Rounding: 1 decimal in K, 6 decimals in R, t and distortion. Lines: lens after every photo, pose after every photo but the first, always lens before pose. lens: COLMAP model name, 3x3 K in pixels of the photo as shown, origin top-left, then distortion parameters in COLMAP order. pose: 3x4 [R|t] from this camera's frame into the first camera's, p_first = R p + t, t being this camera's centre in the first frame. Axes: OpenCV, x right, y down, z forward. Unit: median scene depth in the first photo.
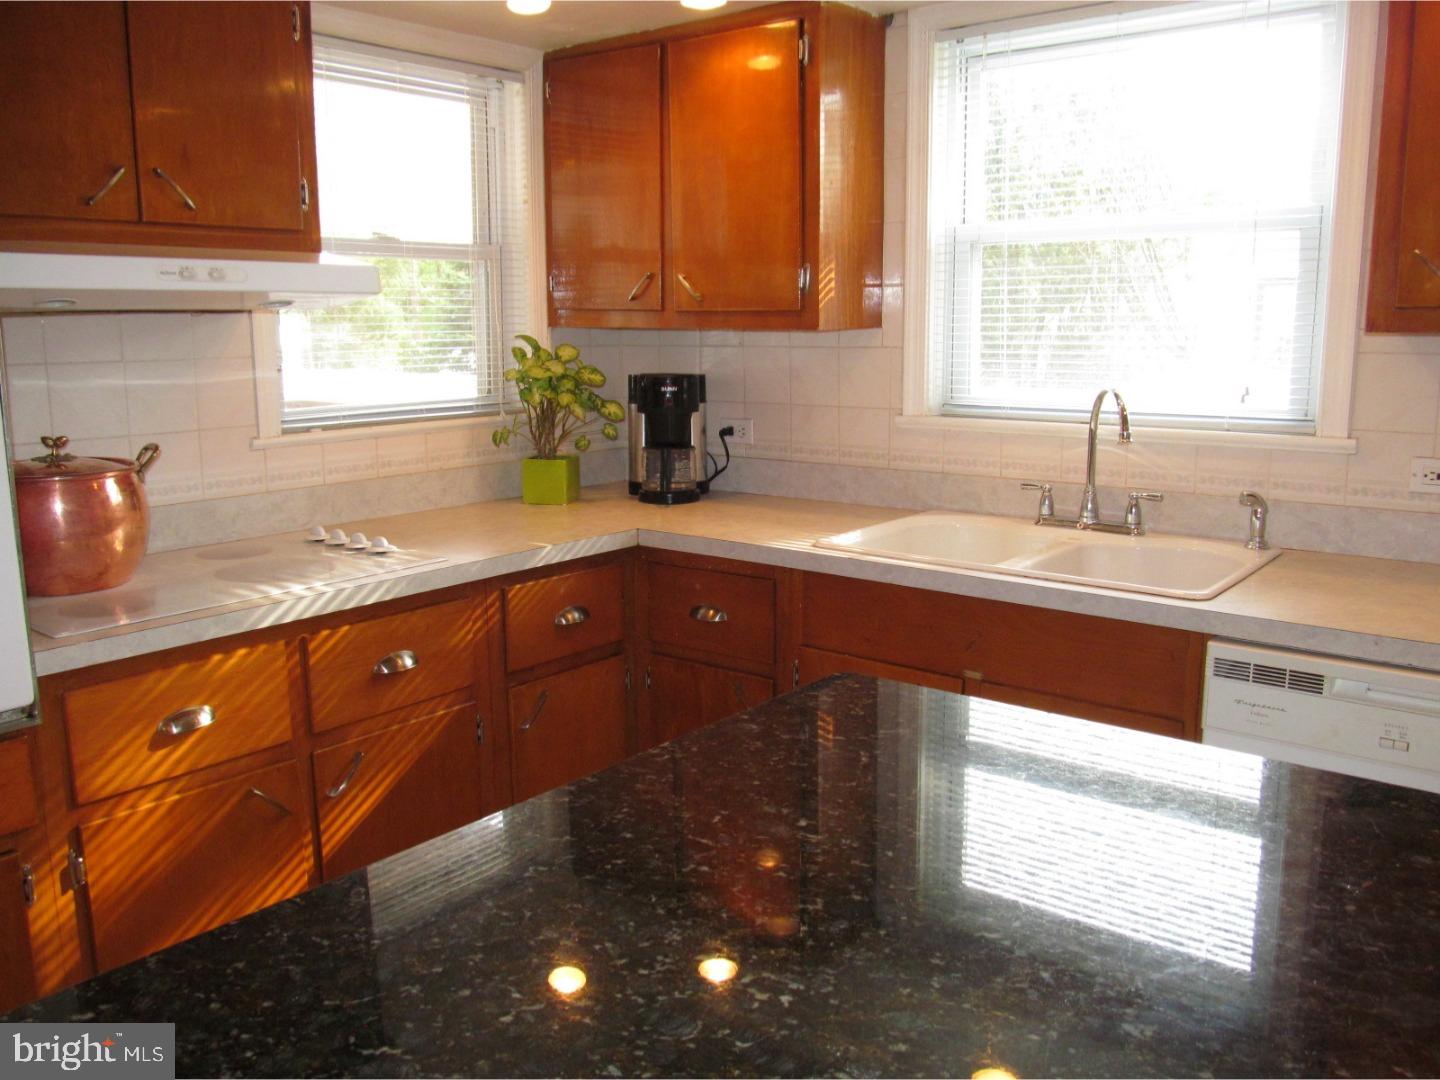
lens RADIAL K [[1189.9, 0, 715.1], [0, 1189.9, 536.1], [0, 0, 1]] dist [-0.063504, 0.024515]
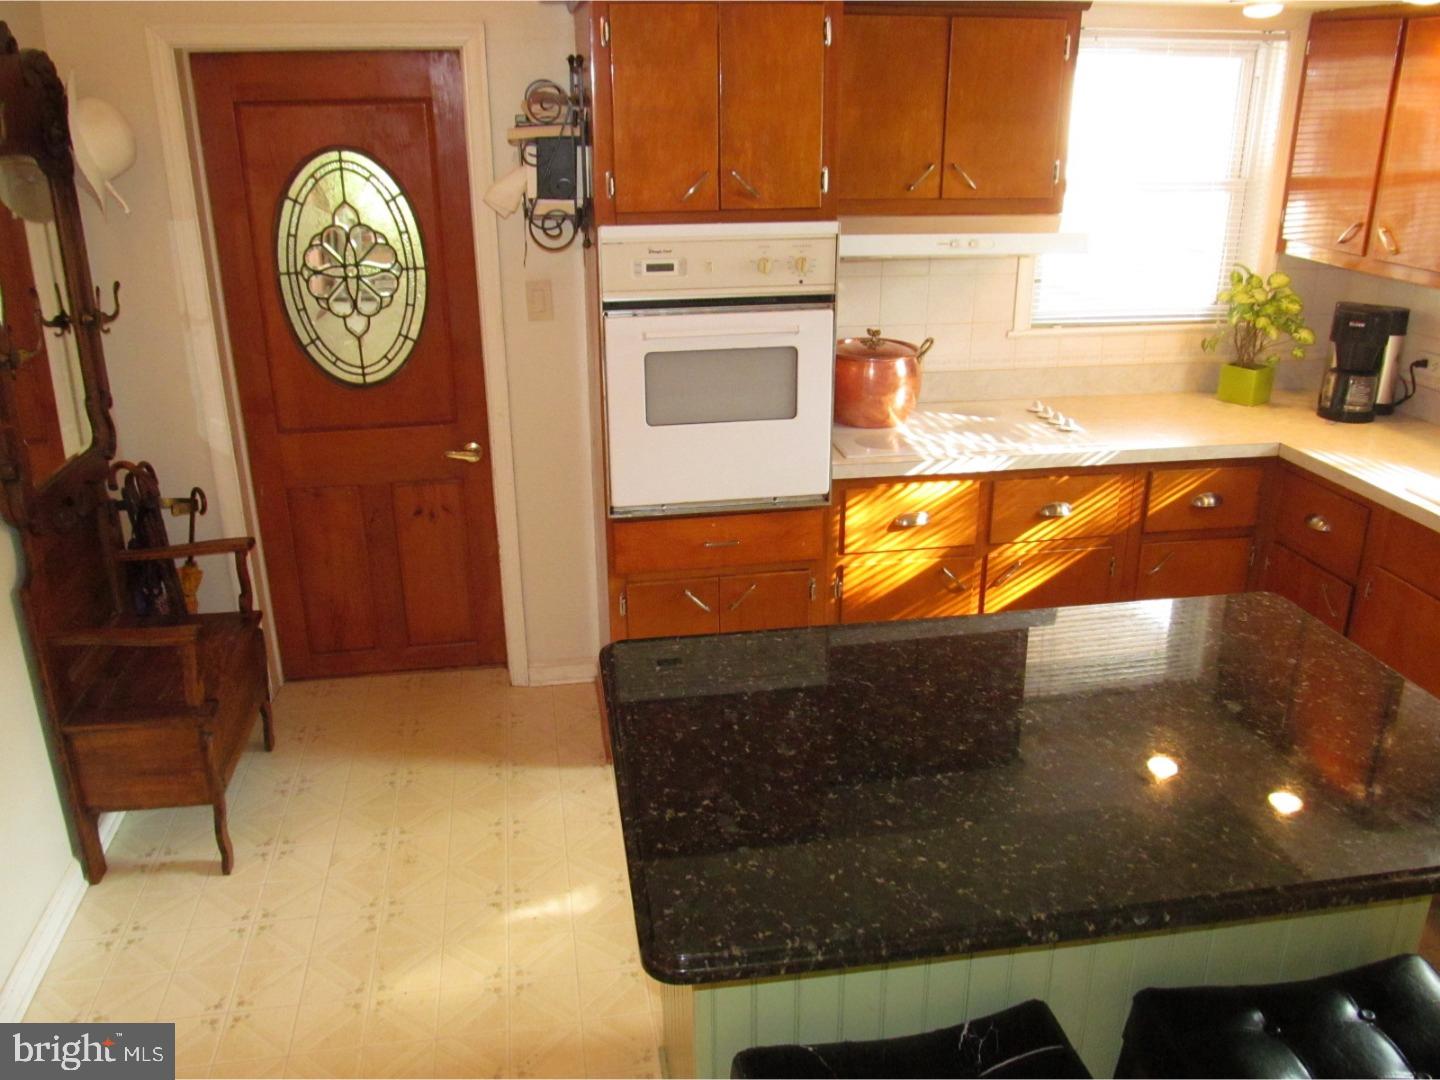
lens RADIAL K [[1189.9, 0, 715.1], [0, 1189.9, 536.1], [0, 0, 1]] dist [-0.063504, 0.024515]
pose [[0.746475, 0.235228, -0.622449, 0.277172], [-0.120747, 0.967787, 0.220927, -0.110256], [0.654366, -0.089758, 0.750832, -0.311904]]
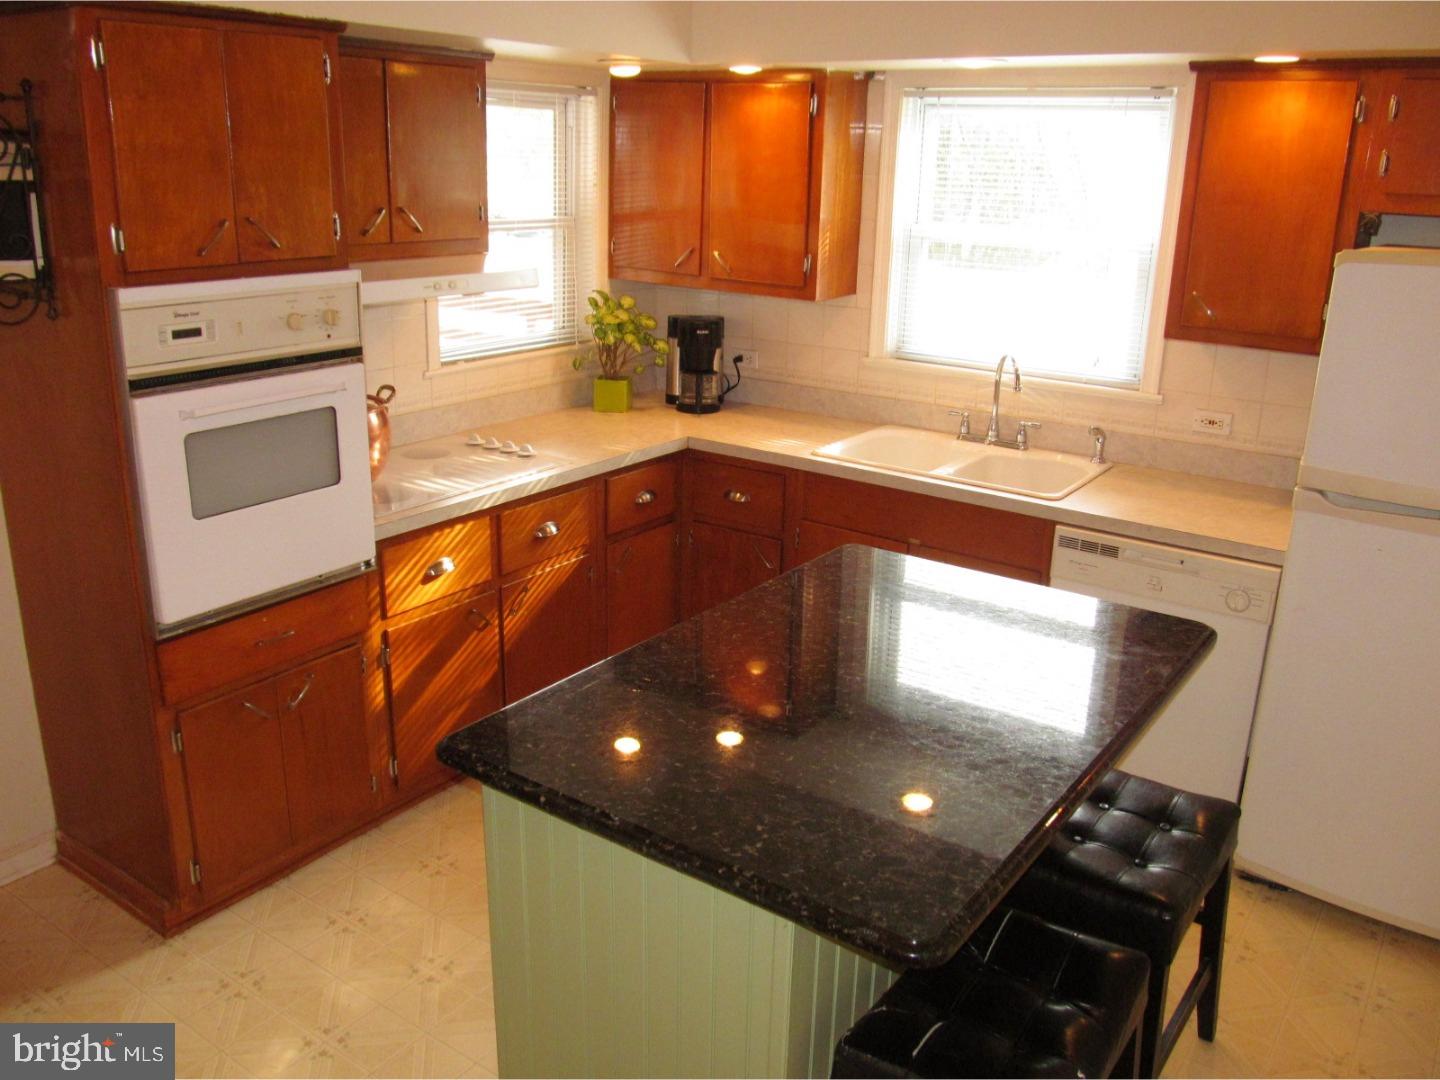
lens RADIAL K [[1189.9, 0, 715.1], [0, 1189.9, 536.1], [0, 0, 1]] dist [-0.063504, 0.024515]
pose [[0.997491, 0.011388, 0.069867, -0.131213], [-0.020372, 0.991401, 0.129267, -0.073706], [-0.067794, -0.130366, 0.989145, -0.453863]]
